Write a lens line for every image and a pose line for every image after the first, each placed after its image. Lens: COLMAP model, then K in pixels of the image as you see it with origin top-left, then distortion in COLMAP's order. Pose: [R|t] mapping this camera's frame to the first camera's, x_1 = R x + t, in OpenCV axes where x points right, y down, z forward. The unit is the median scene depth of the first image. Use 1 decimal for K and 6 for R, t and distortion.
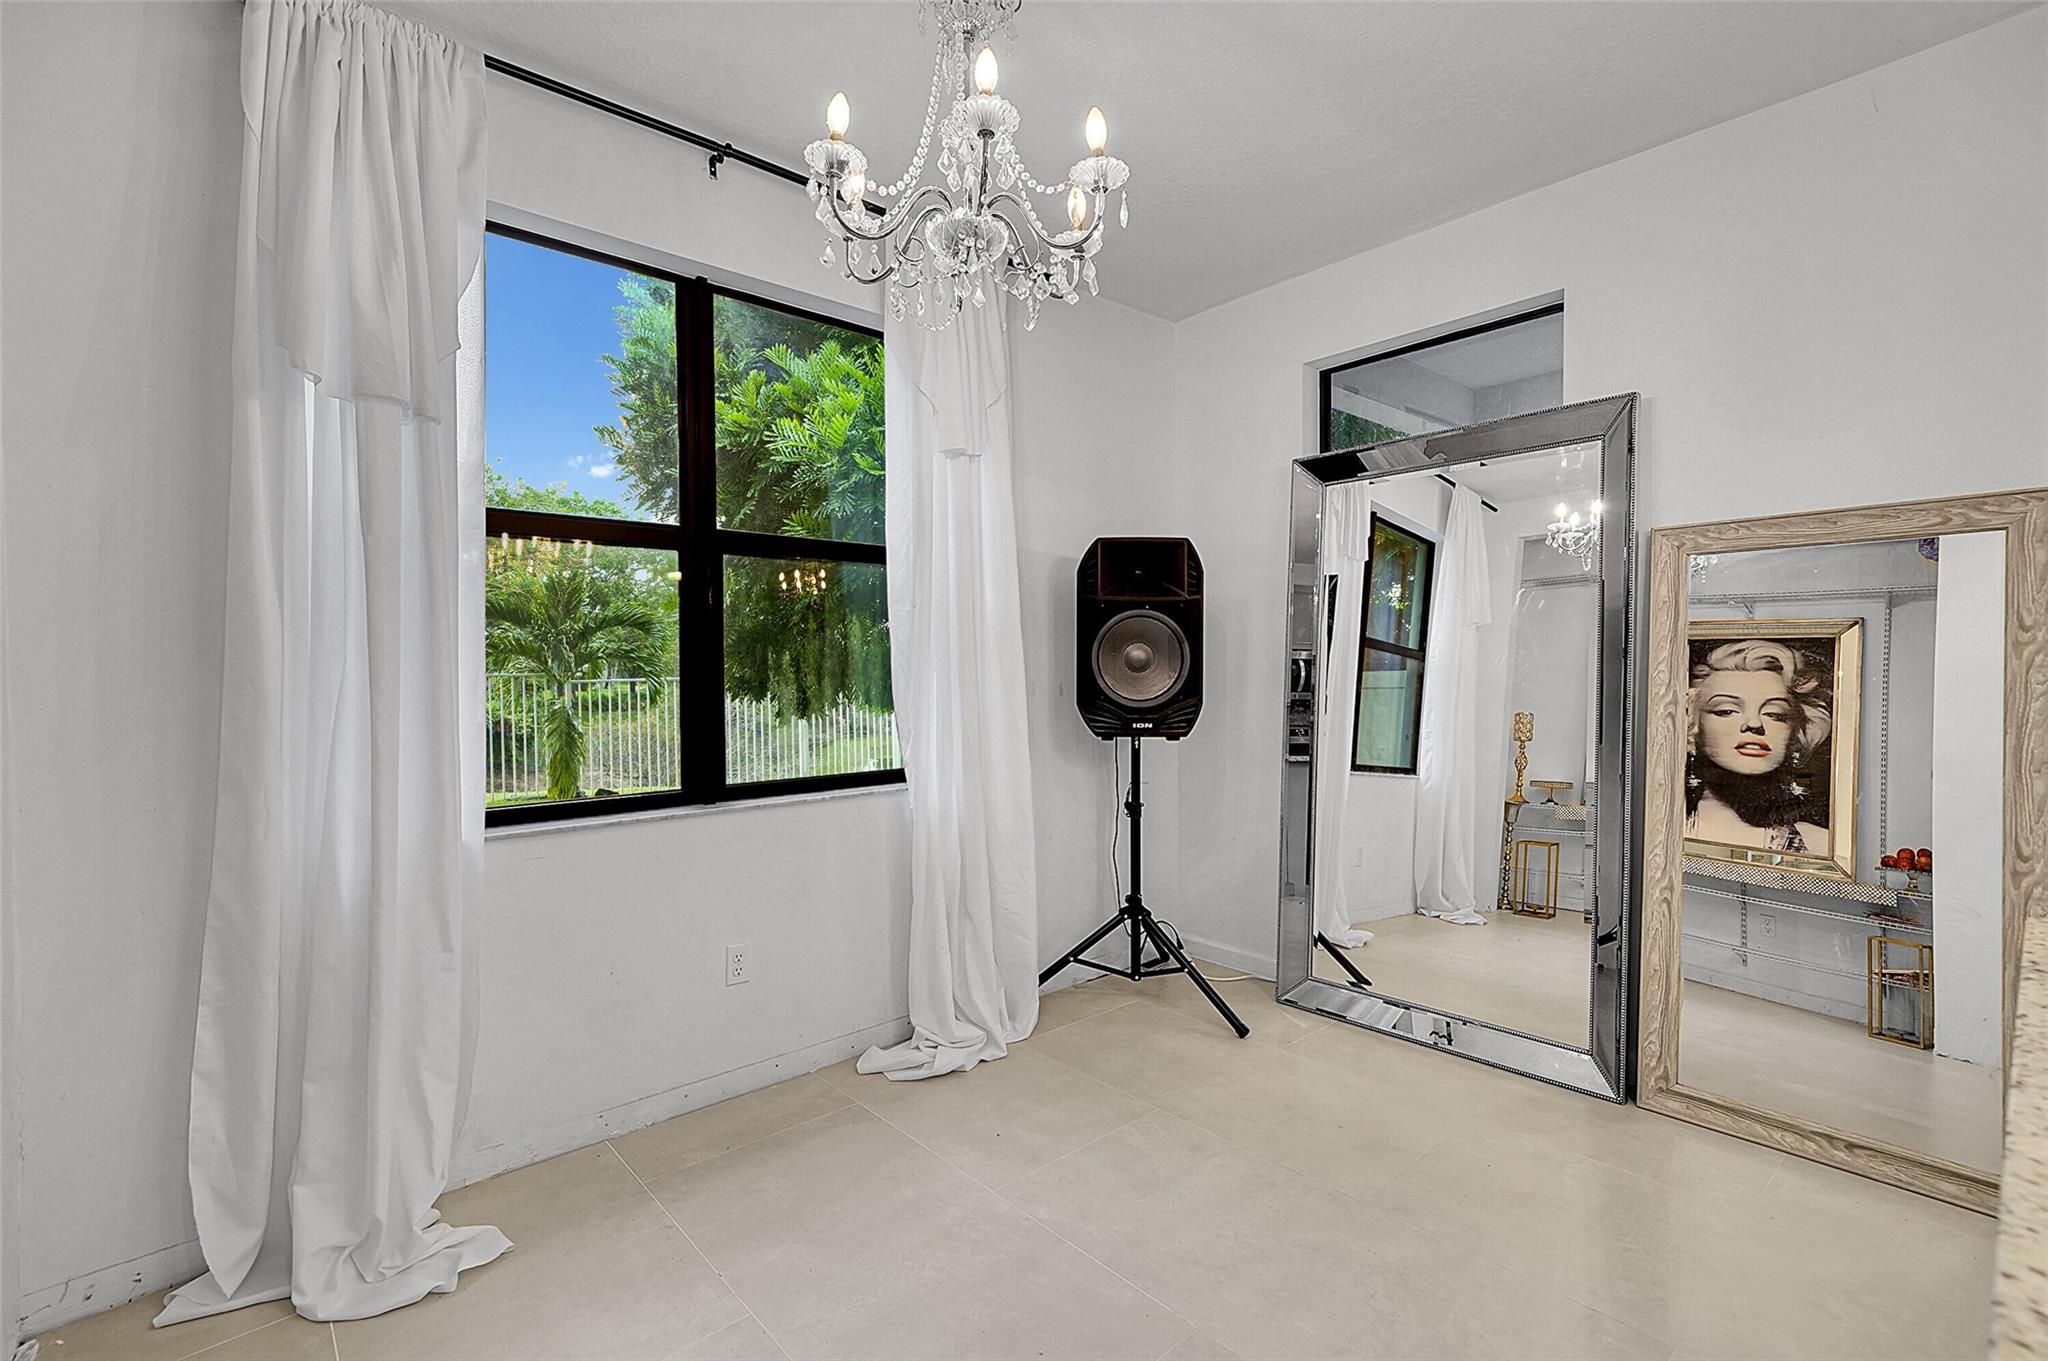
lens RADIAL K [[920.2, 0, 1025.9], [0, 920.2, 687.2], [0, 0, 1]] dist [0.007879, 0.001964]
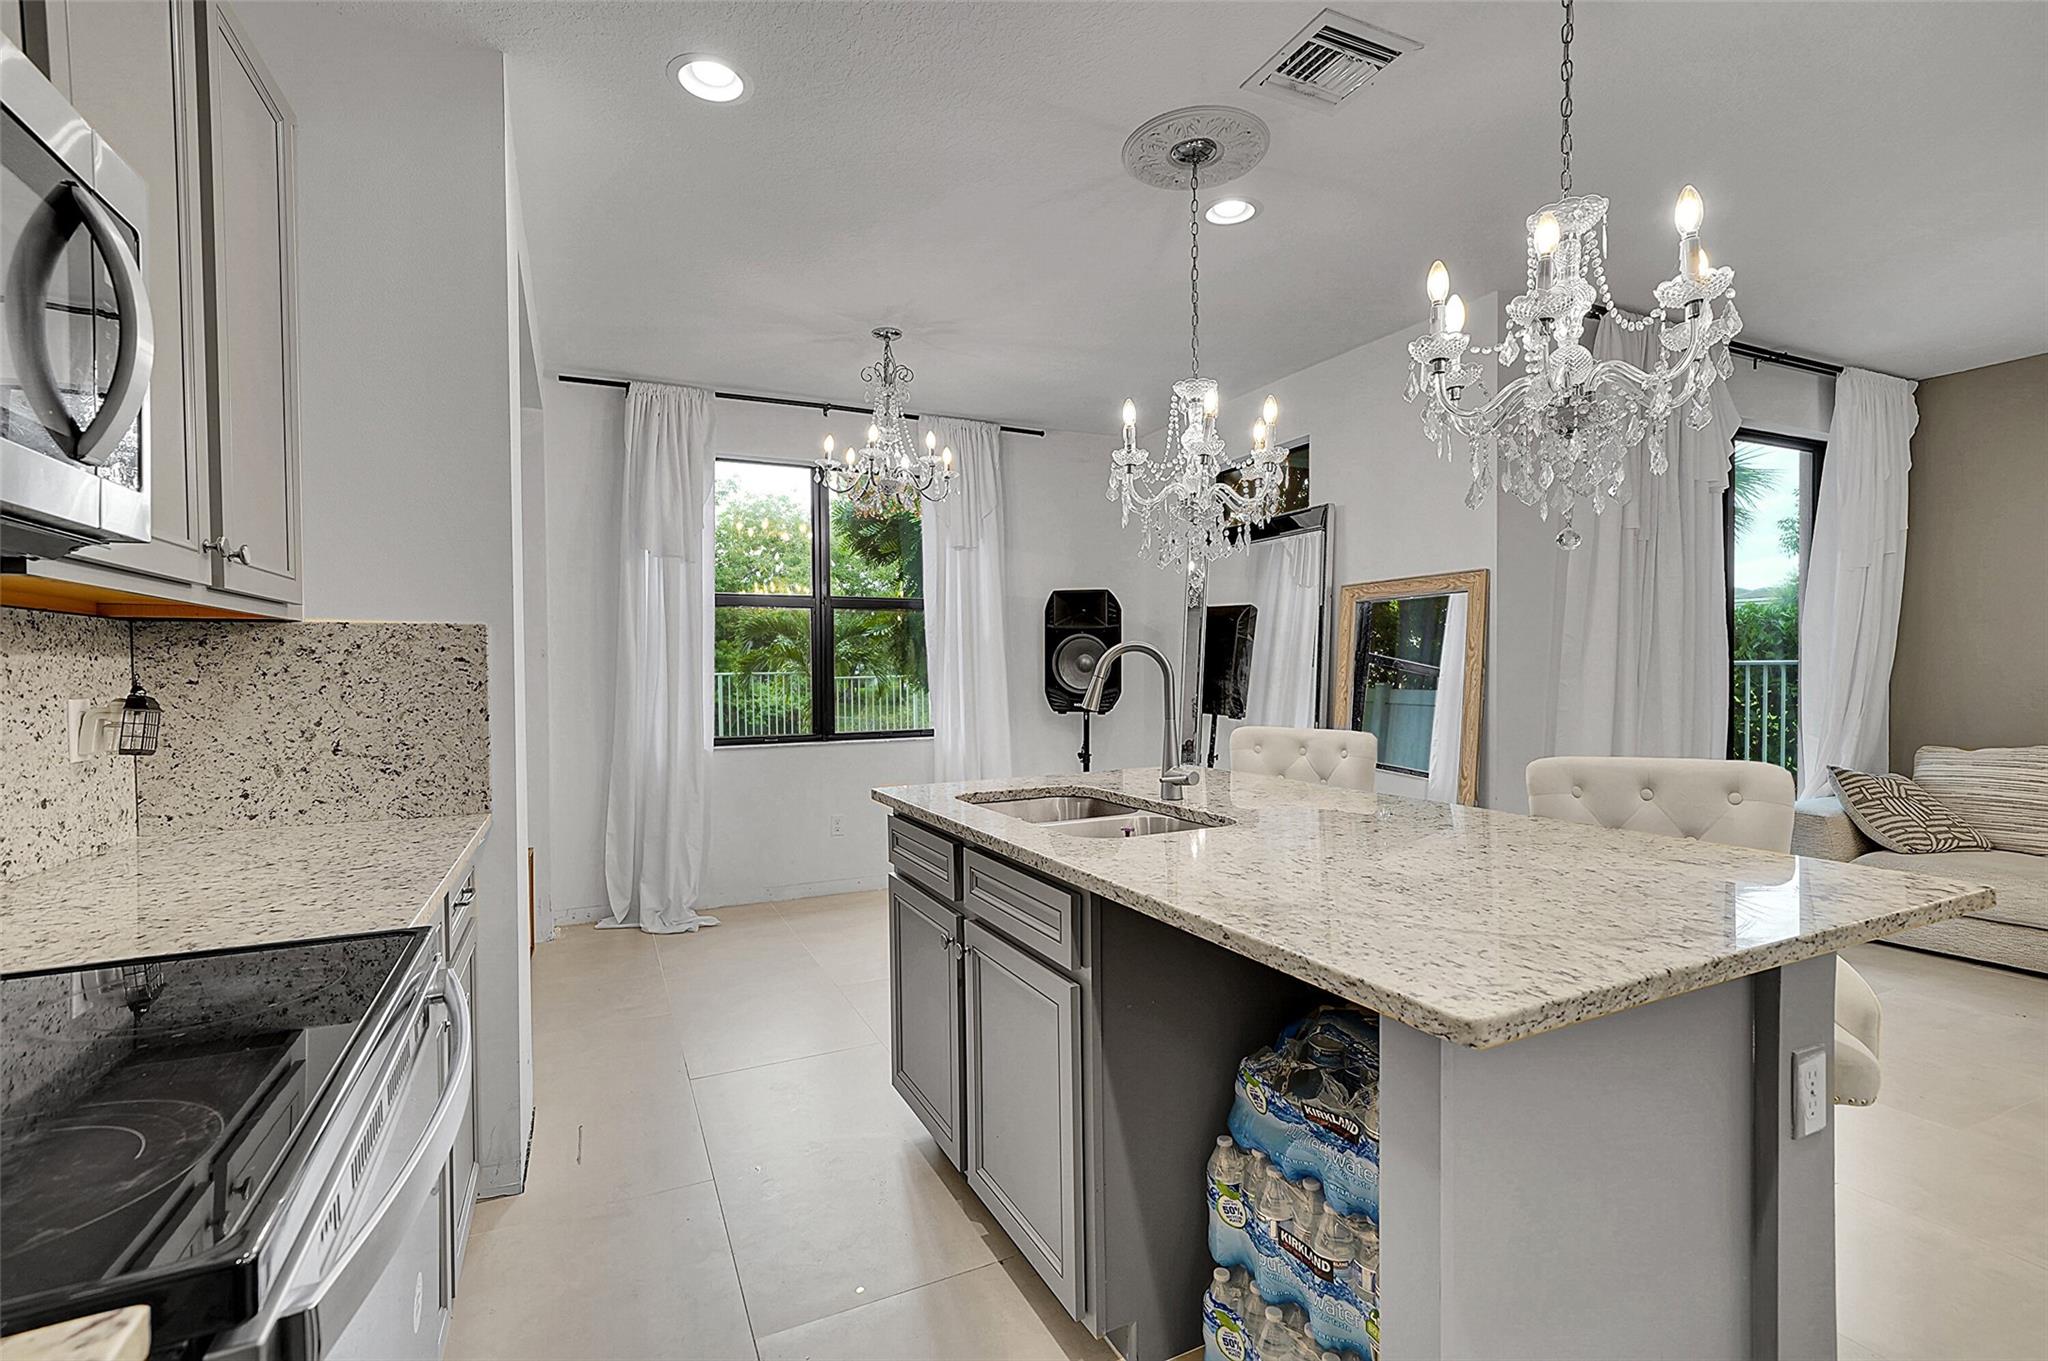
lens RADIAL K [[920.2, 0, 1014.8], [0, 920.2, 686.2], [0, 0, 1]] dist [0.007879, 0.001964]
pose [[0.956250, 0.004841, -0.292511, 0.596858], [-0.004423, 0.999988, 0.002089, 0.006794], [0.292518, -0.000704, 0.956260, -0.715025]]
